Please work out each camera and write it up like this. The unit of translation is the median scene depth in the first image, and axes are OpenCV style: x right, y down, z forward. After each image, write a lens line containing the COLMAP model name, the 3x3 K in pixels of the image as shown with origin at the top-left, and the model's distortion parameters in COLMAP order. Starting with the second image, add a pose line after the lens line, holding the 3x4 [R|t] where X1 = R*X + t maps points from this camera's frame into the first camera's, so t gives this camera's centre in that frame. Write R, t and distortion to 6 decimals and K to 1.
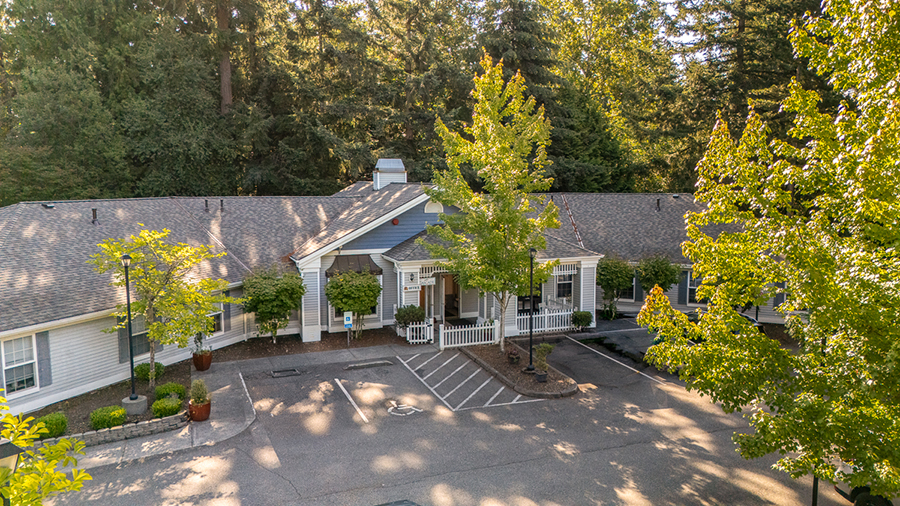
lens RADIAL K [[660.2, 0, 450.0], [0, 660.2, 253.0], [0, 0, 1]] dist [0.086245, -0.079928]
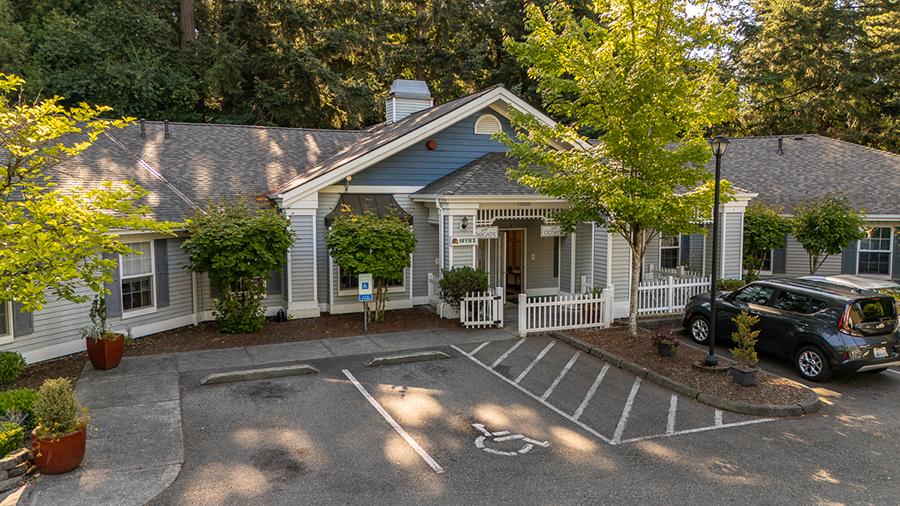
lens RADIAL K [[660.2, 0, 450.0], [0, 660.2, 253.0], [0, 0, 1]] dist [0.086245, -0.079928]
pose [[0.999599, -0.001615, 0.028277, -0.091783], [0.002371, 0.999640, -0.026709, 0.084070], [-0.028223, 0.026765, 0.999243, 0.386504]]
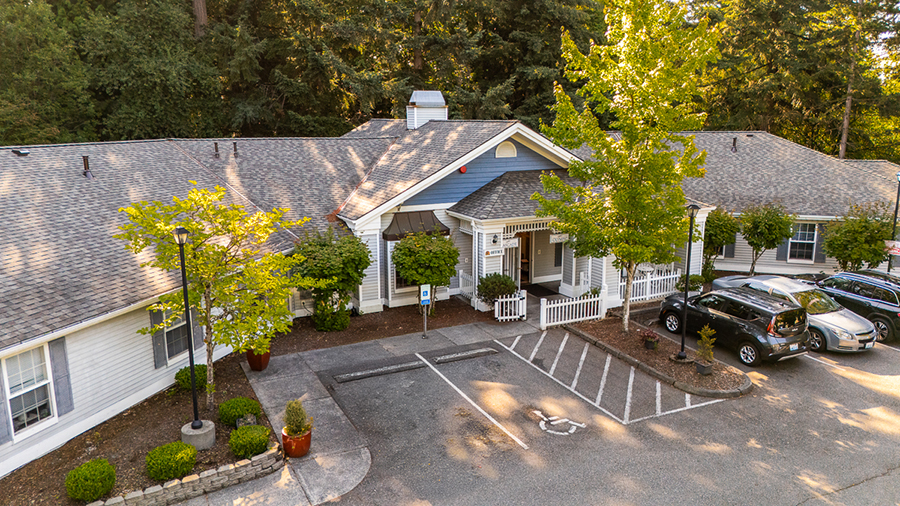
lens RADIAL K [[660.2, 0, 450.0], [0, 660.2, 253.0], [0, 0, 1]] dist [0.086245, -0.079928]
pose [[0.995778, -0.020210, 0.089546, -0.190748], [0.011970, 0.995722, 0.091621, -0.021601], [-0.091014, -0.090163, 0.991760, 0.206170]]
